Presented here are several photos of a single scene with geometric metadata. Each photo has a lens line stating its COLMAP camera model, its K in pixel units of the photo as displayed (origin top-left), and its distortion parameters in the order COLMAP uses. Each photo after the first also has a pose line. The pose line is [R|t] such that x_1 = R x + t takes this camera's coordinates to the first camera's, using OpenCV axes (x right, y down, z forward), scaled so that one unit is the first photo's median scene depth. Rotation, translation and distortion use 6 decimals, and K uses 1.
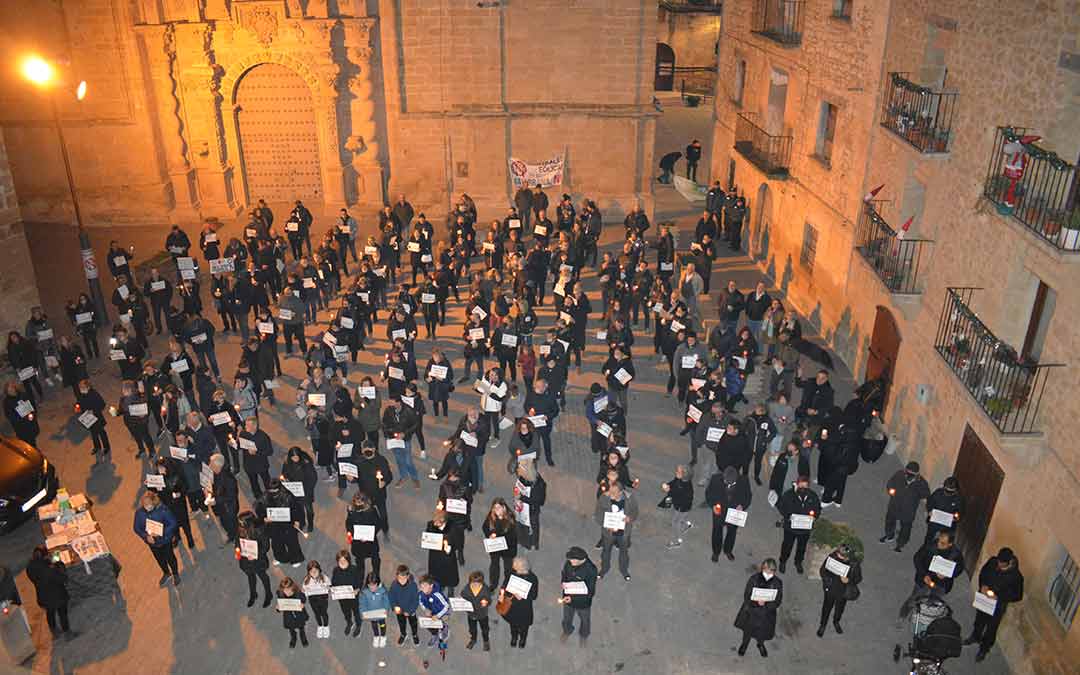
lens RADIAL K [[723.6, 0, 540.0], [0, 723.6, 337.5], [0, 0, 1]] dist [-0.135842, 0.000168]
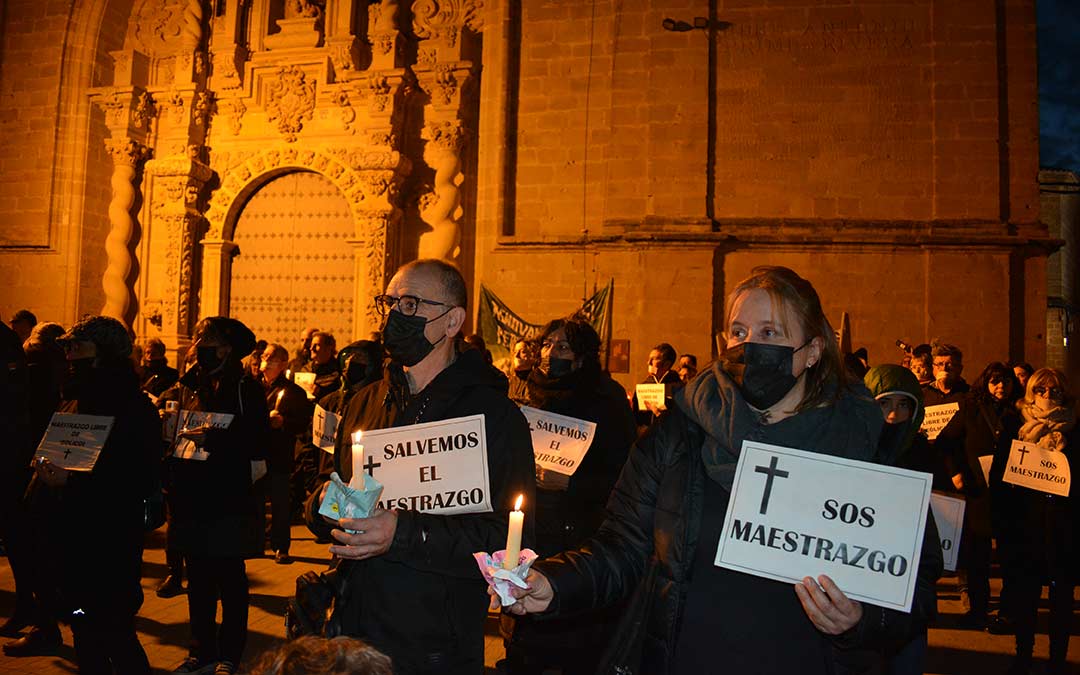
lens RADIAL K [[865.3, 0, 540.0], [0, 865.3, 337.5], [0, 0, 1]] dist [-0.142687, 0.084303]
pose [[0.972859, 0.026873, -0.229832, -0.028249], [-0.129424, 0.886540, -0.444180, 0.013509], [0.191819, 0.461871, 0.865957, 0.514797]]
